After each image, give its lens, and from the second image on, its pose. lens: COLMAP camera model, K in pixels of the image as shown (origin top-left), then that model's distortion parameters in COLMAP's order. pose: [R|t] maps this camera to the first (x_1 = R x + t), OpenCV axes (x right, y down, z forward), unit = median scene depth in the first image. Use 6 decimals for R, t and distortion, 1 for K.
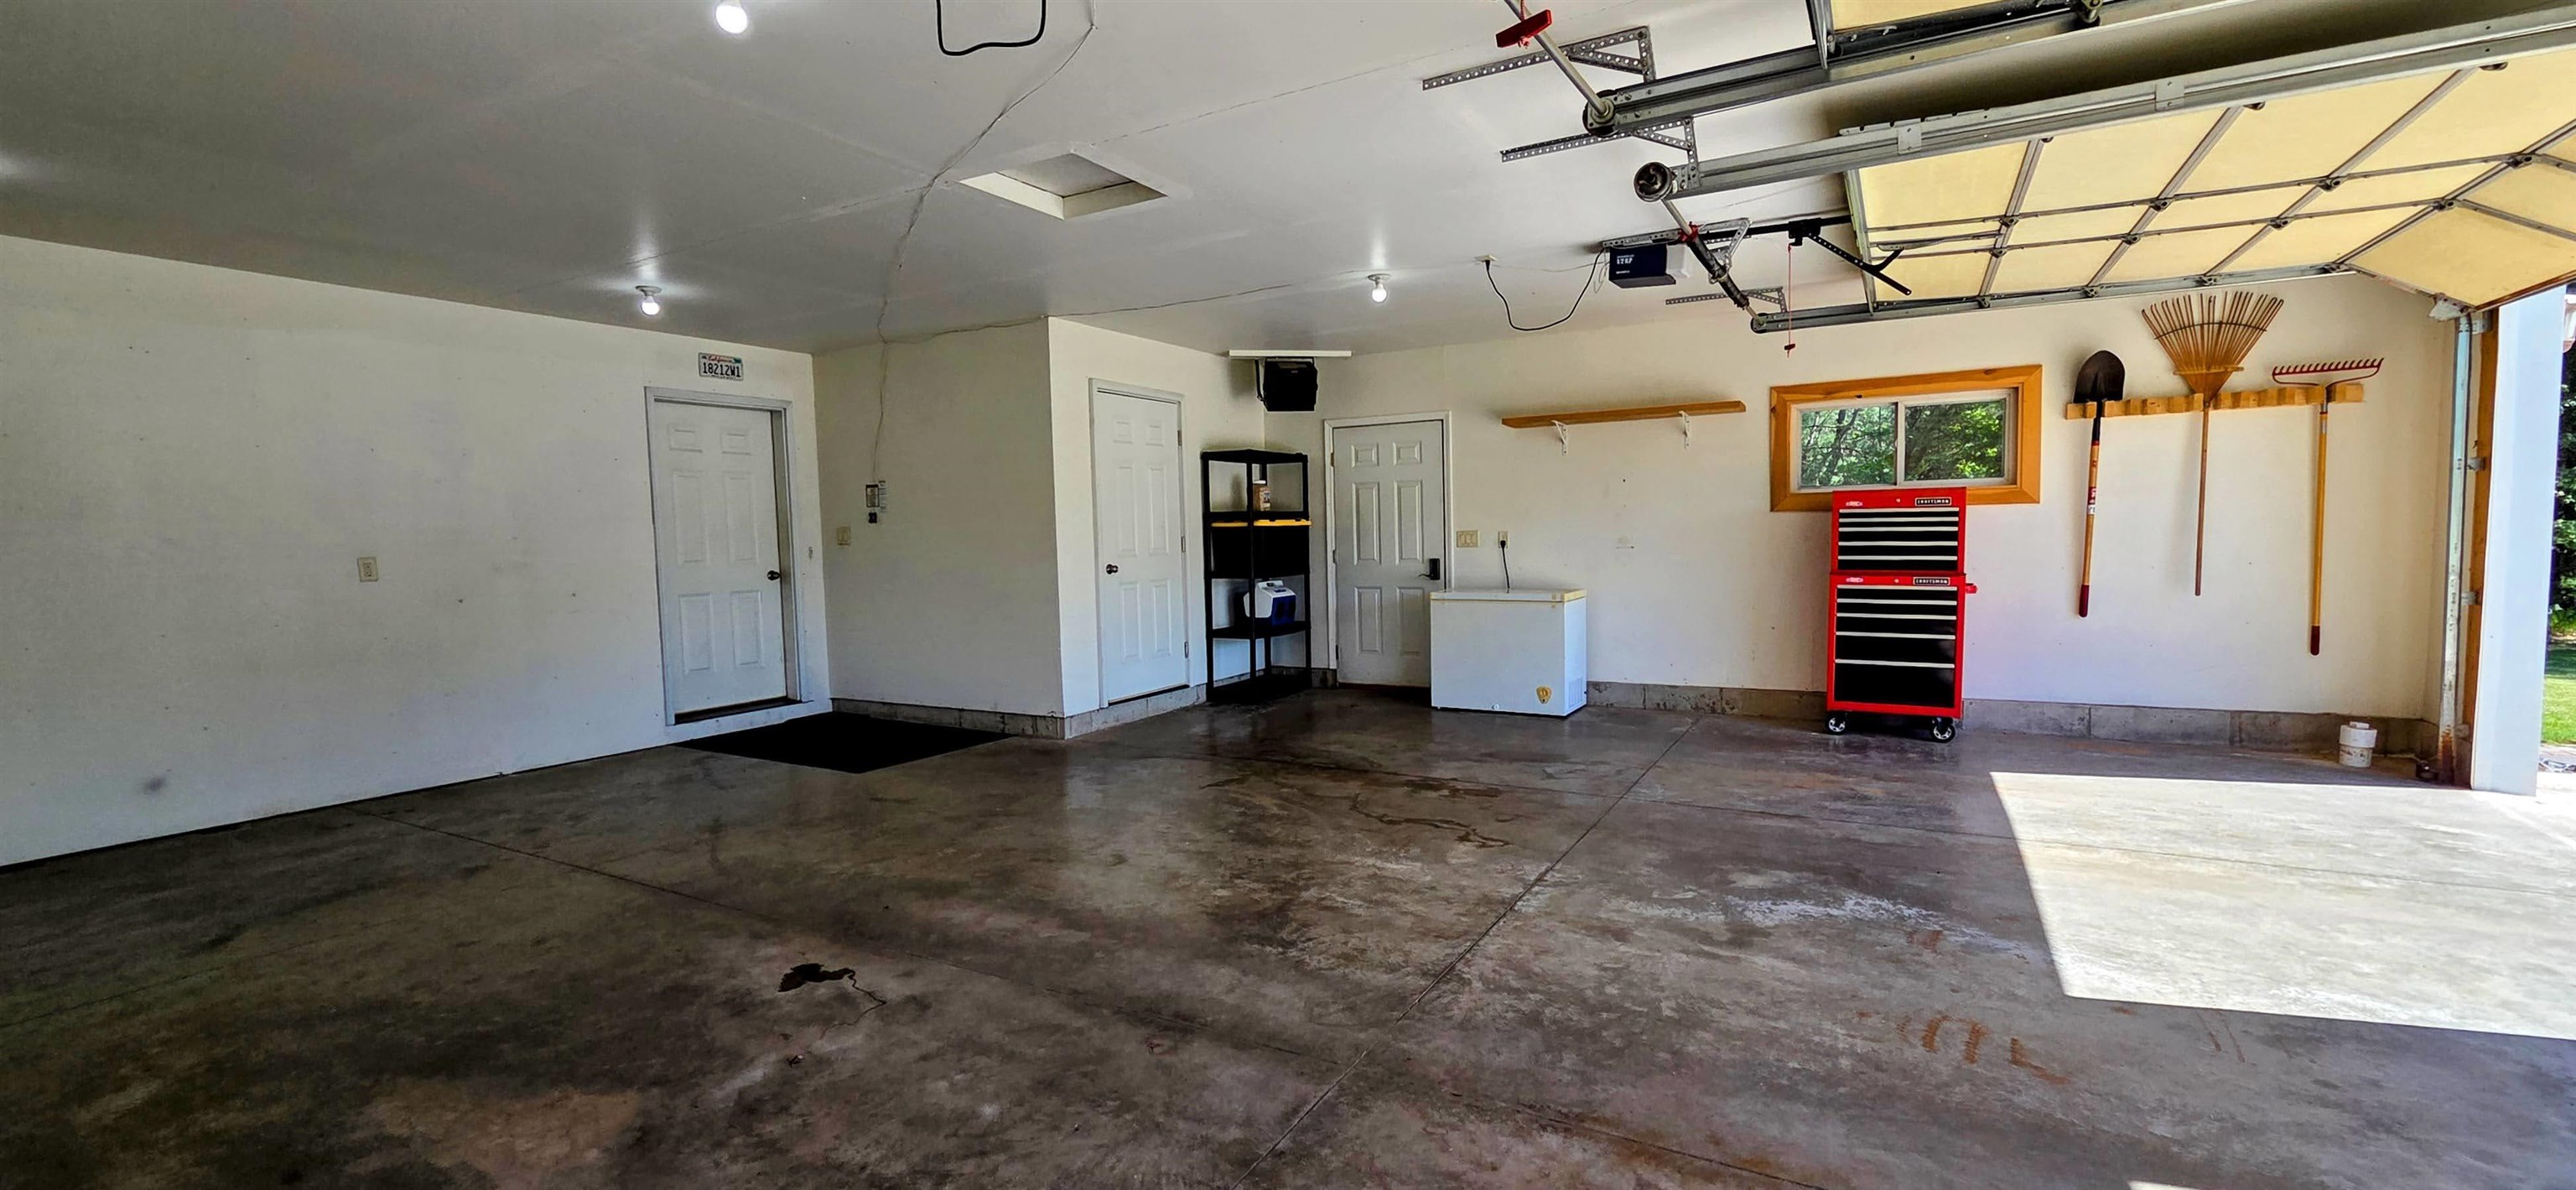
lens RADIAL K [[1091.5, 0, 1262.4], [0, 1091.5, 599.0], [0, 0, 1]] dist [0.002314, -0.003326]
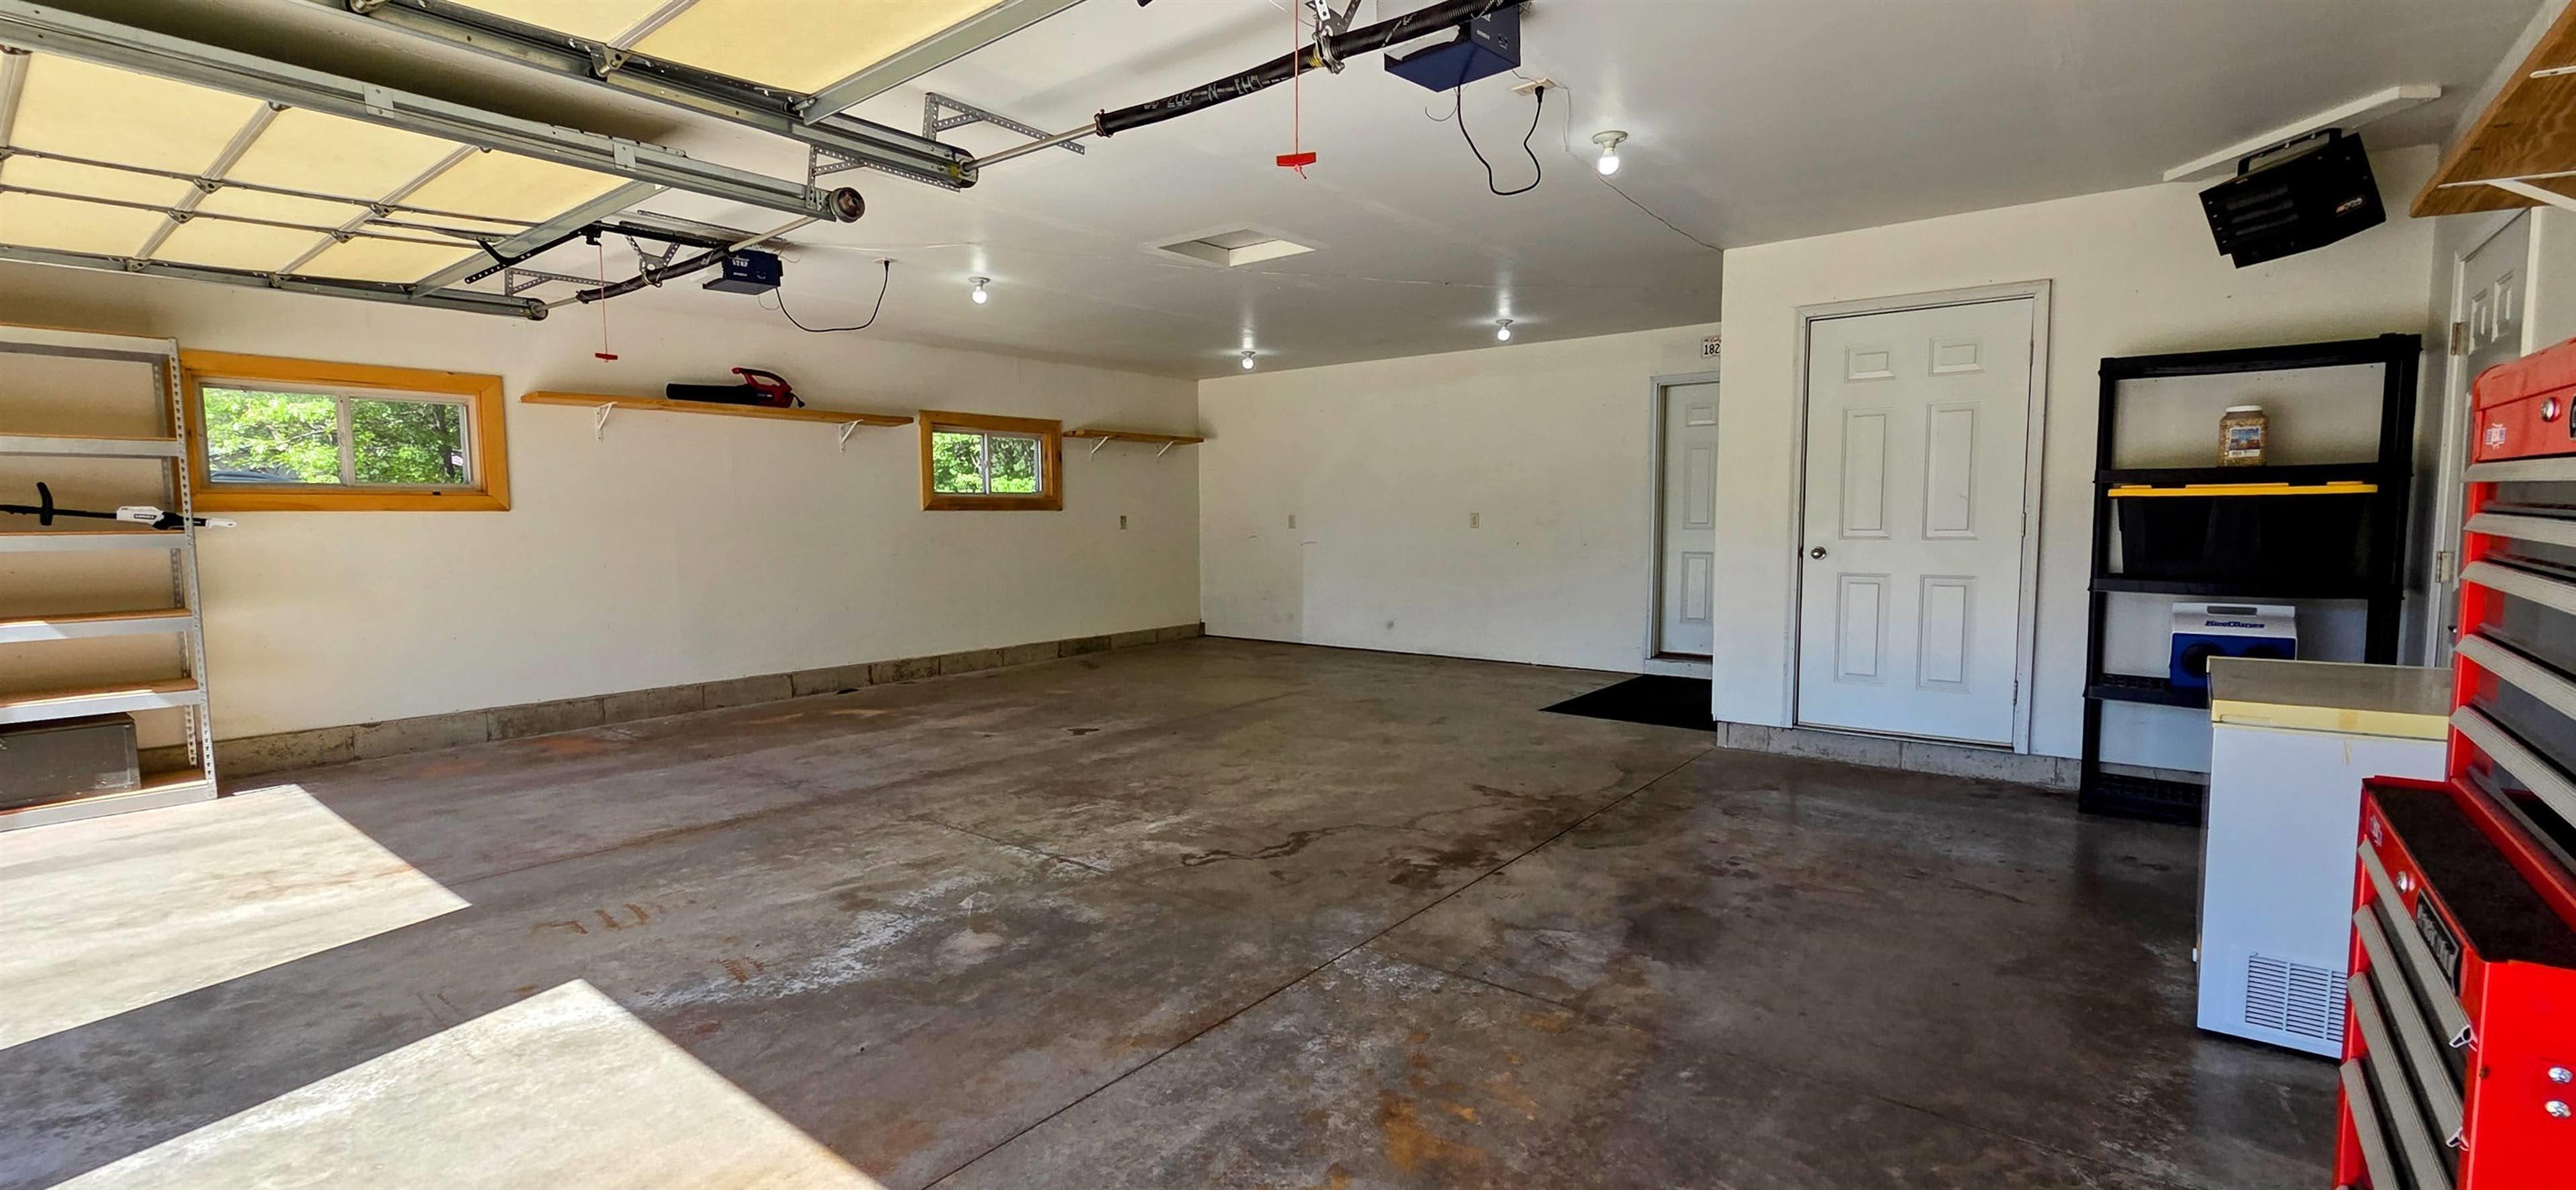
lens RADIAL K [[1091.5, 0, 1262.4], [0, 1091.5, 599.0], [0, 0, 1]] dist [0.002314, -0.003326]
pose [[-0.154485, 0.104090, -0.982497, 1.267670], [-0.050031, 0.992335, 0.112999, -0.116937], [0.986728, 0.066612, -0.148093, 1.385450]]
